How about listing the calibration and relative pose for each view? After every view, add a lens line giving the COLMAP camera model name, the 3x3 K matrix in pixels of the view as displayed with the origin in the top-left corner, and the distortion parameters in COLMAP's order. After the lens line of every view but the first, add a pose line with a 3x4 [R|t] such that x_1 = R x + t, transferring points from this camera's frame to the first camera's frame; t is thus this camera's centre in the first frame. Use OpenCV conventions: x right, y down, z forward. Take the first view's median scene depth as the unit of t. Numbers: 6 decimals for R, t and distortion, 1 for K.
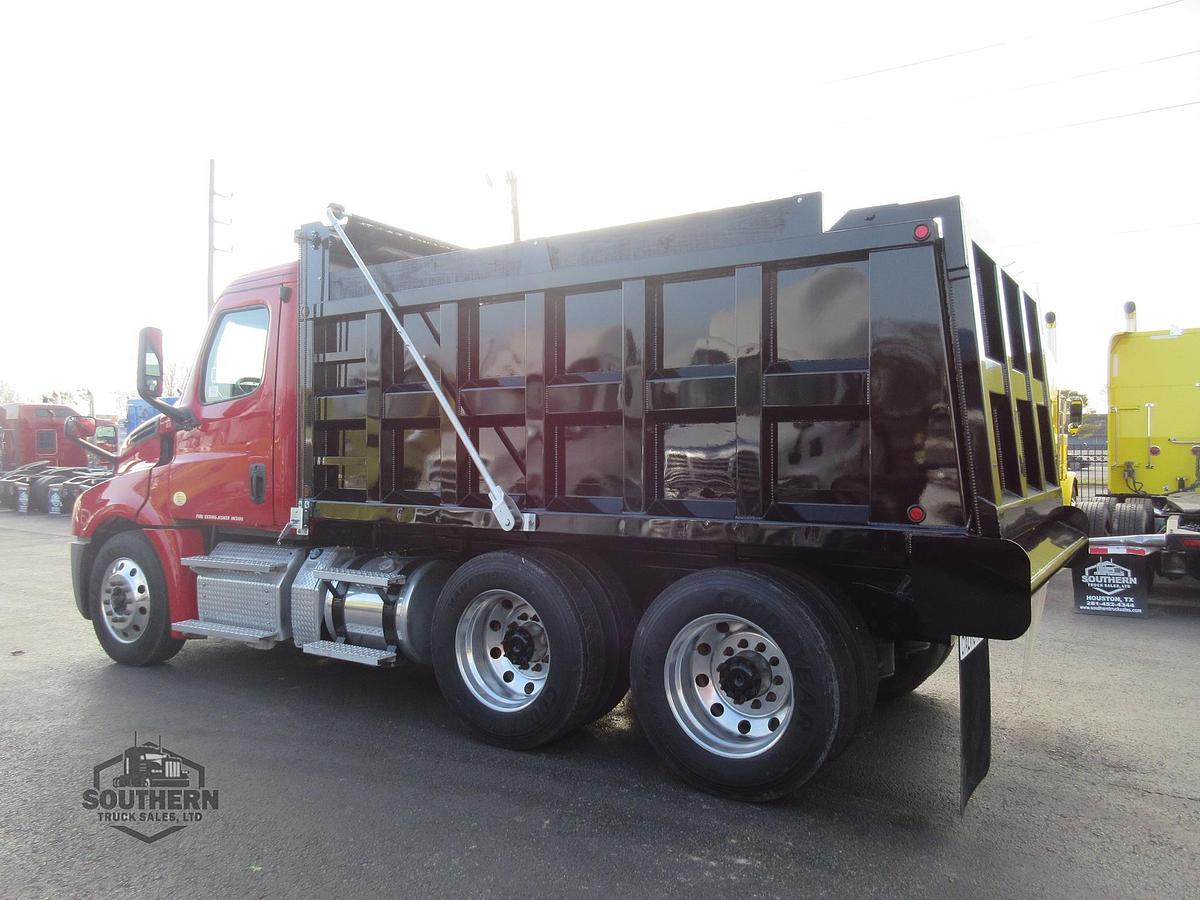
lens RADIAL K [[894.7, 0, 597.1], [0, 894.7, 464.3], [0, 0, 1]] dist [0.022271, 0.005363]
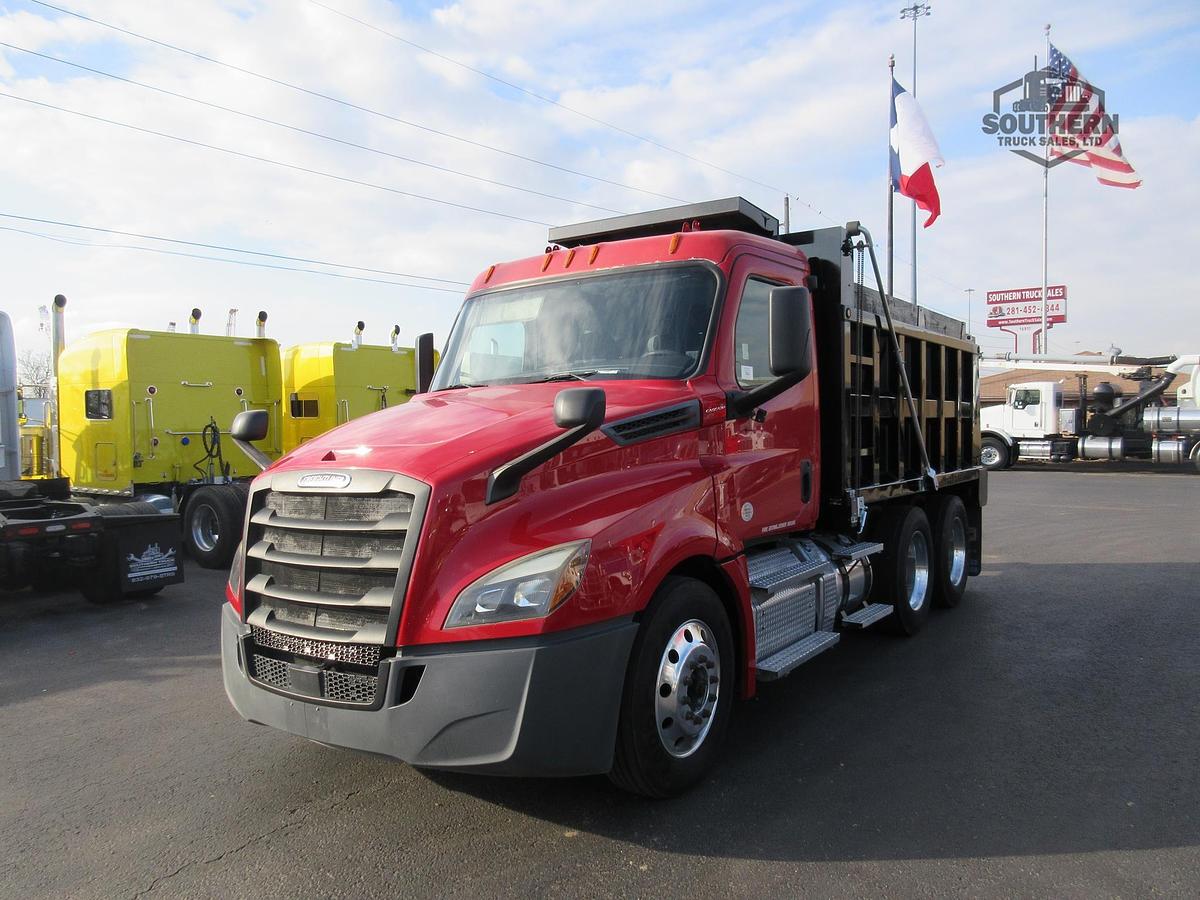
lens RADIAL K [[899.0, 0, 591.9], [0, 899.0, 438.4], [0, 0, 1]] dist [0.018630, 0.001794]
pose [[0.042529, -0.014172, 0.998995, -1.419064], [0.032278, 0.999397, 0.012803, -0.040929], [-0.998574, 0.031701, 0.042960, 1.269956]]
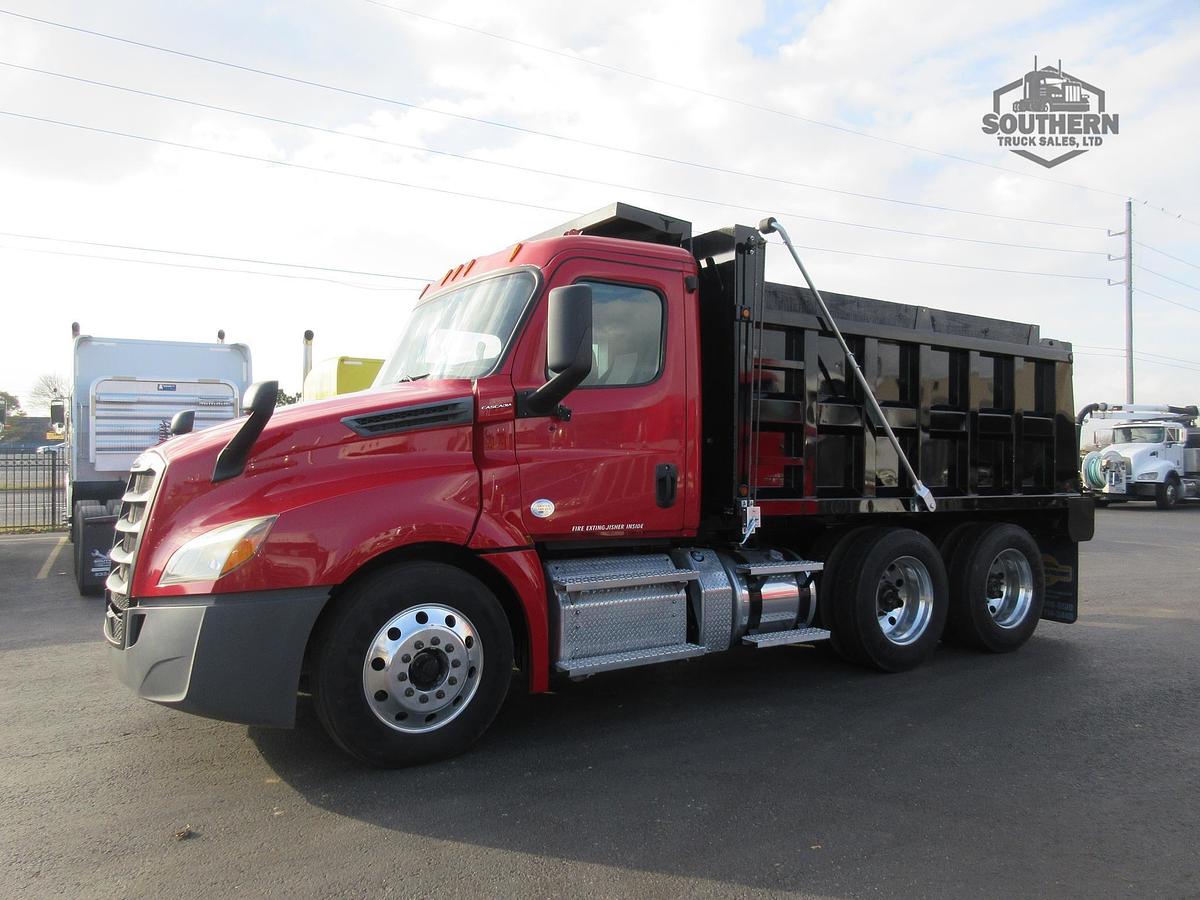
lens RADIAL K [[907.2, 0, 597.2], [0, 907.2, 445.7], [0, 0, 1]] dist [0.012559, -0.000096]
pose [[0.401378, 0.021137, 0.915669, -1.338497], [0.002335, 0.999707, -0.024100, 0.004012], [-0.915910, 0.011812, 0.401211, 0.748930]]
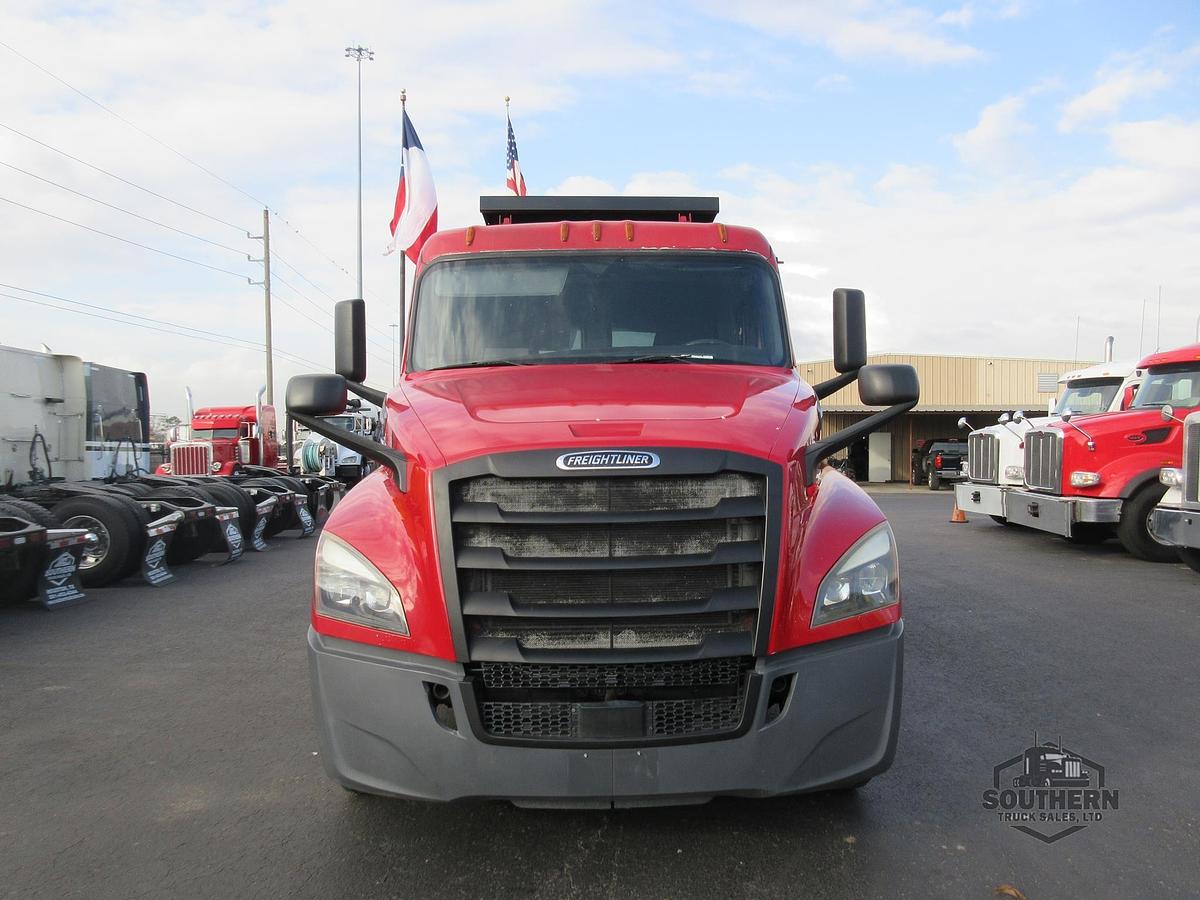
lens RADIAL K [[907.2, 0, 597.2], [0, 907.2, 445.7], [0, 0, 1]] dist [0.012559, -0.000096]
pose [[-0.568259, 0.008515, 0.822806, -1.163472], [0.017723, 0.999841, 0.001893, -0.014822], [-0.822659, 0.015658, -0.568320, 1.855730]]
